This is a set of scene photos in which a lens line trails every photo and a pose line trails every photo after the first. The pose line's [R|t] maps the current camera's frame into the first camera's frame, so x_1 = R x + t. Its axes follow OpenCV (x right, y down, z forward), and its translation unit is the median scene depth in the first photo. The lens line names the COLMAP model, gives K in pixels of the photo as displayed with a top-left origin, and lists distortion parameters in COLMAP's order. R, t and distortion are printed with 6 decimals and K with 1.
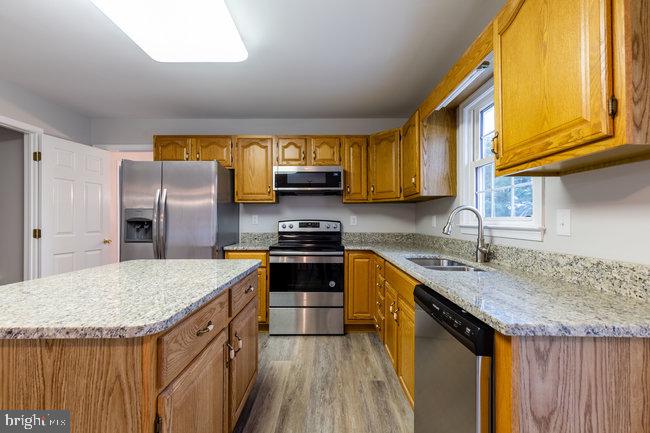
lens RADIAL K [[290.7, 0, 325.8], [0, 290.7, 218.4], [0, 0, 1]] dist [0.000227, -0.000257]
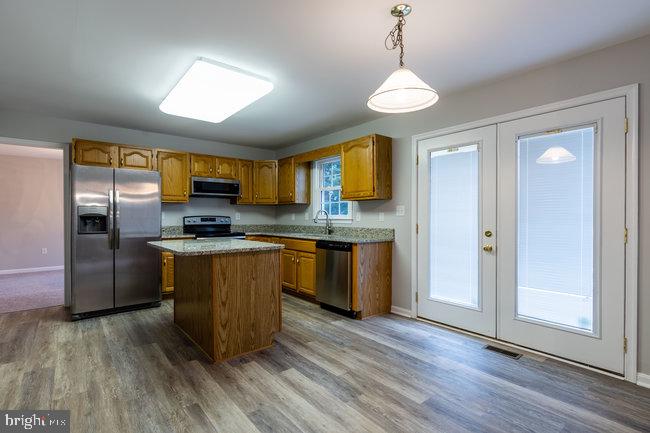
lens RADIAL K [[317.0, 0, 325.0], [0, 317.0, 216.5], [0, 0, 1]] dist [0.000642, 0.000003]
pose [[0.772143, 0.001805, 0.635447, -0.719020], [-0.004691, 0.999985, 0.002860, 0.001451], [-0.635432, -0.005189, 0.772139, -0.610020]]
